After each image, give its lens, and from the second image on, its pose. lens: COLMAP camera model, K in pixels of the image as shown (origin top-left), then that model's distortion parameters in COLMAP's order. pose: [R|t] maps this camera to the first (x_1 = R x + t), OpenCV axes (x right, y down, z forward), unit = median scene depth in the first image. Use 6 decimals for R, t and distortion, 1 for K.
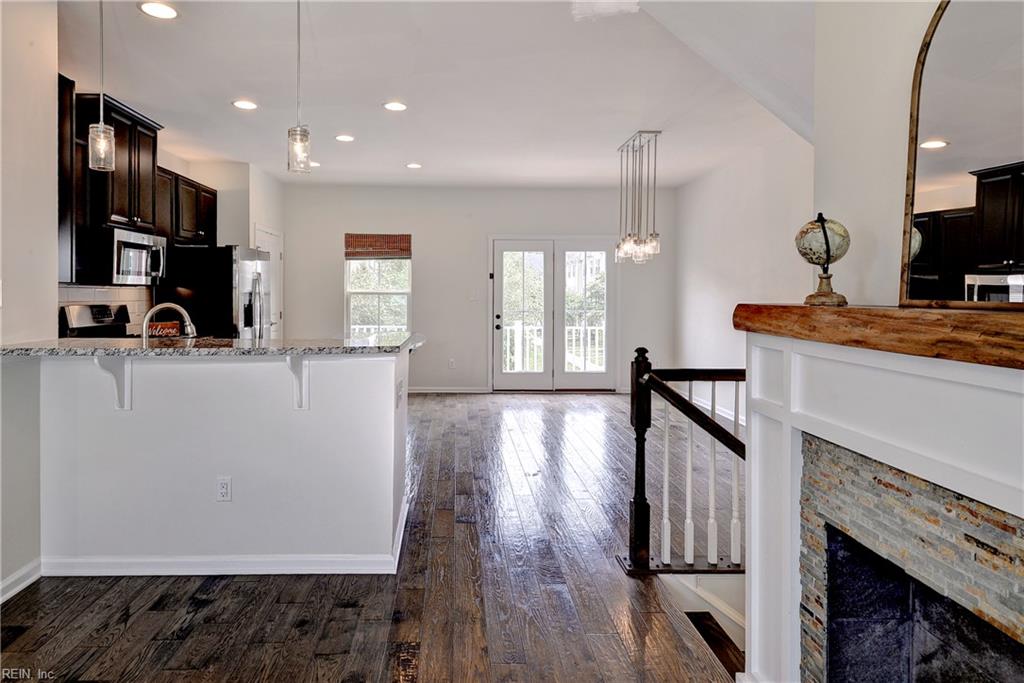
lens RADIAL K [[588.8, 0, 479.1], [0, 588.8, 306.2], [0, 0, 1]] dist [0.018012, 0.003615]
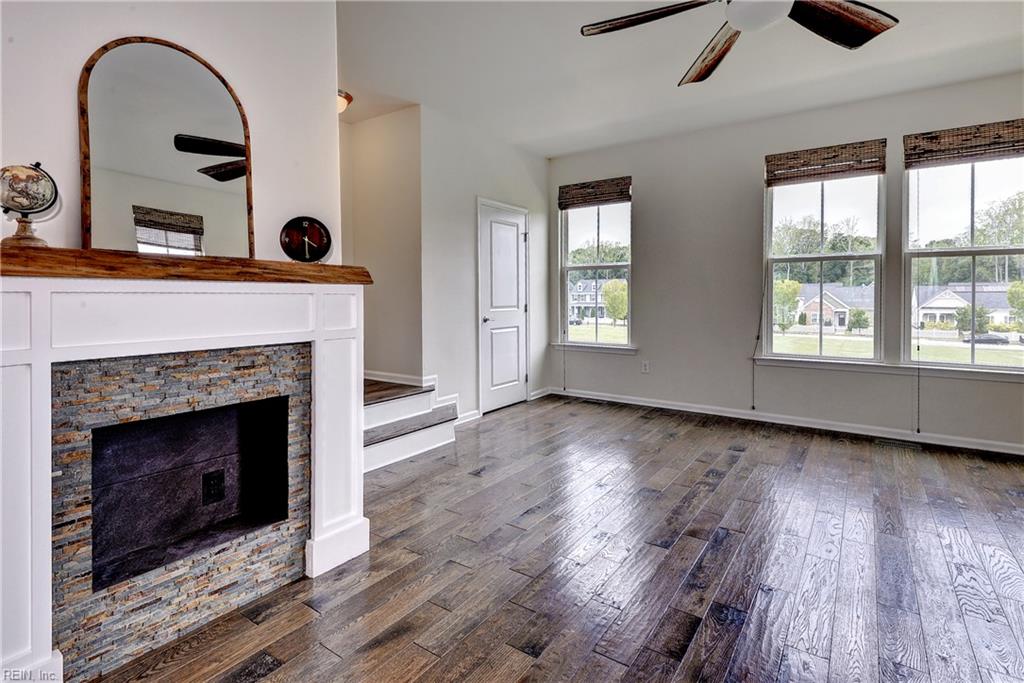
lens RADIAL K [[491.5, 0, 521.6], [0, 491.5, 303.4], [0, 0, 1]] dist [0.010351, -0.005304]
pose [[-0.800045, -0.009090, 0.599872, -0.158759], [0.012409, 0.999421, 0.031694, 0.019312], [-0.599812, 0.032800, -0.799468, 0.284159]]
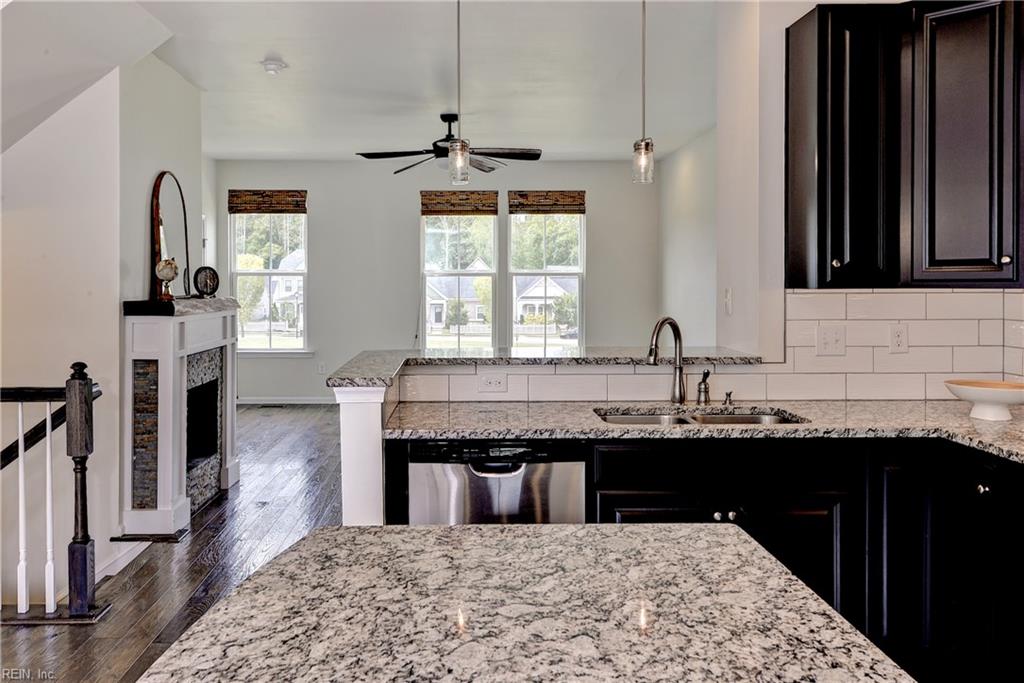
lens RADIAL K [[846.0, 0, 472.1], [0, 846.0, 292.7], [0, 0, 1]] dist [0.086961, -0.024768]
pose [[-0.999766, -0.004993, 0.021025, -0.138722], [-0.004228, 0.999332, 0.036306, -0.035186], [-0.021192, 0.036209, -0.999120, 0.986858]]
